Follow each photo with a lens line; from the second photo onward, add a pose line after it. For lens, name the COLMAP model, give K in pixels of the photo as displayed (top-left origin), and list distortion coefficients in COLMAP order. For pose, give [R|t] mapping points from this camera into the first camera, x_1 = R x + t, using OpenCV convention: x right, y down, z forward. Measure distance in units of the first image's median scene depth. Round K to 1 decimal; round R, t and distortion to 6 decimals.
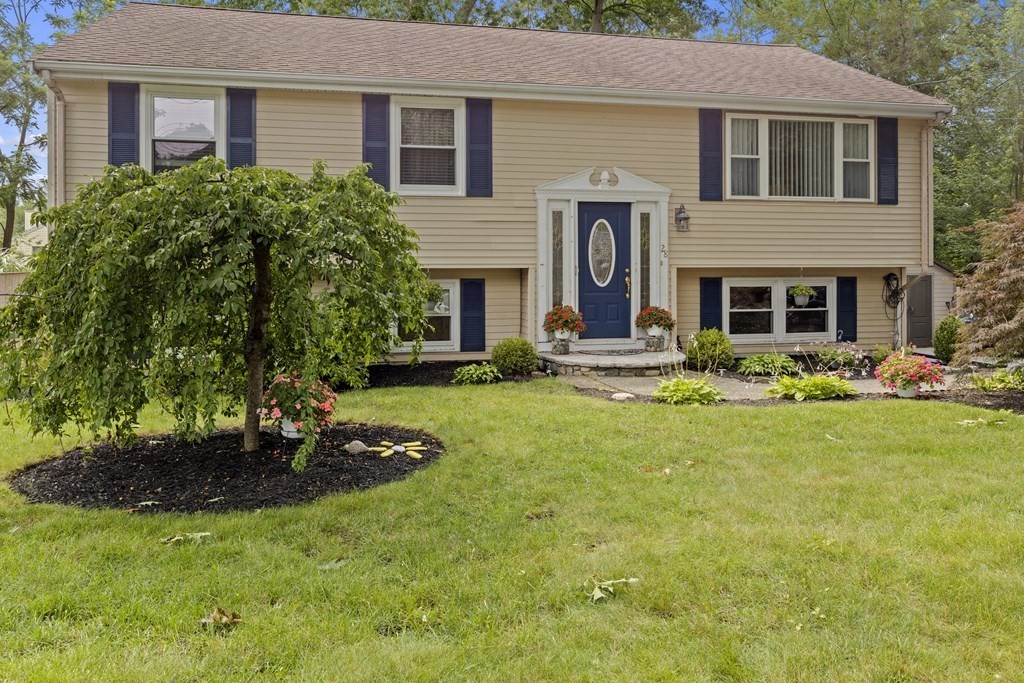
lens RADIAL K [[759.4, 0, 513.9], [0, 759.4, 297.7], [0, 0, 1]] dist [0.004547, 0.001076]
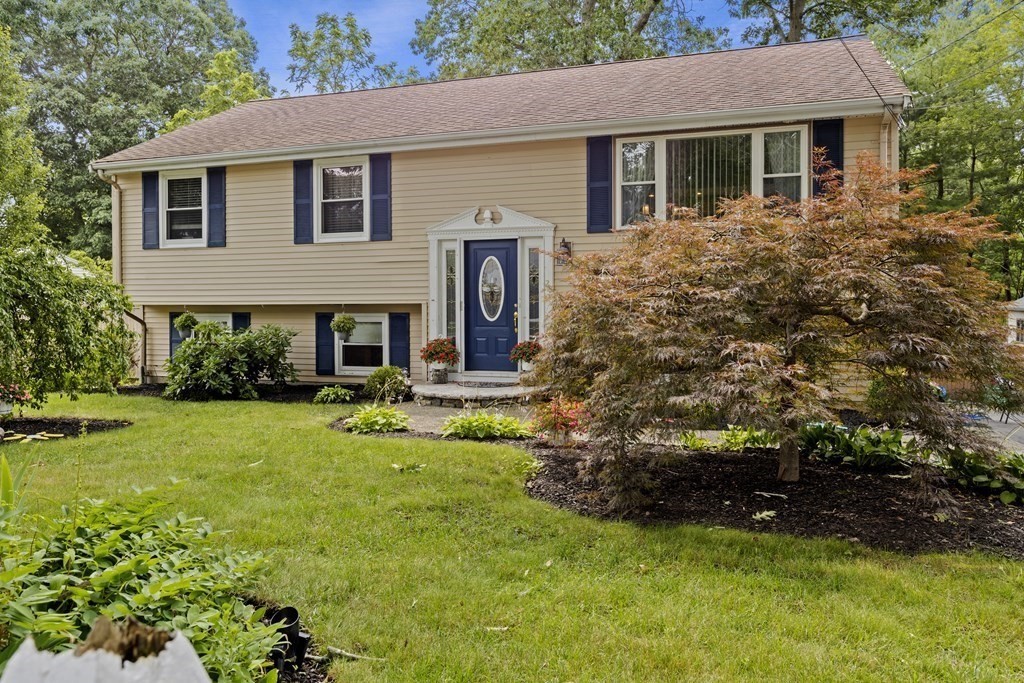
lens RADIAL K [[744.0, 0, 512.0], [0, 744.0, 341.5], [0, 0, 1]] dist [0.000841, 0.001756]
pose [[0.859745, 0.023528, -0.510182, 0.664722], [-0.015876, 0.999687, 0.019350, -0.007017], [0.510477, -0.008536, 0.859849, 0.139688]]
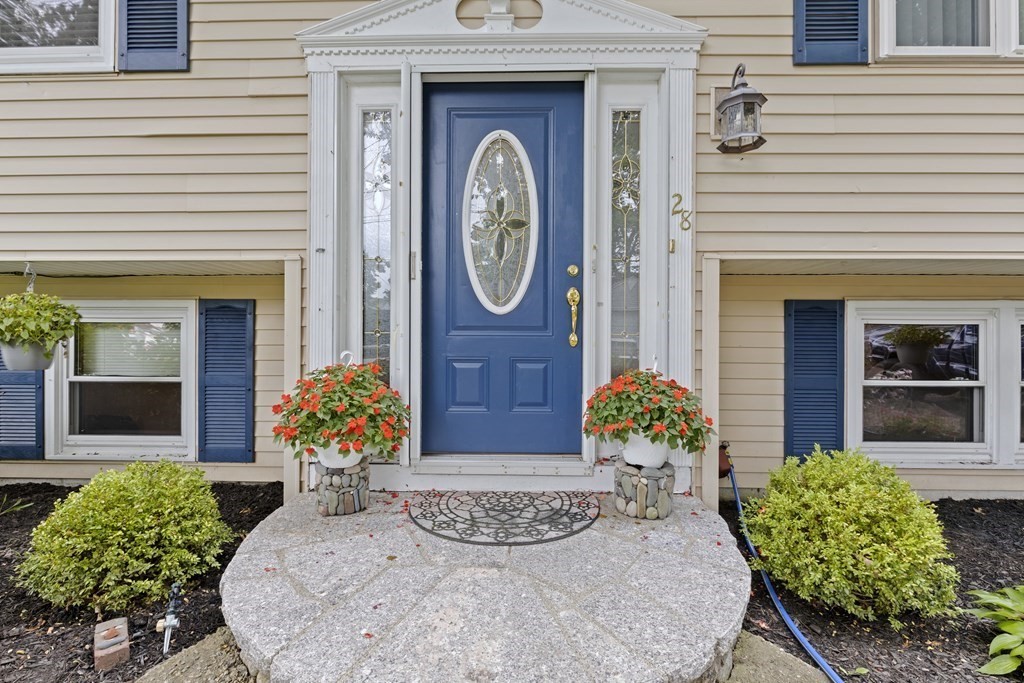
lens RADIAL K [[461.7, 0, 512.0], [0, 461.7, 341.5], [0, 0, 1]] dist [-0.002844, -0.000596]
pose [[0.972597, 0.009278, -0.232312, 0.174765], [-0.015205, 0.999603, -0.023737, 0.003880], [0.232000, 0.026618, 0.972352, 0.790532]]
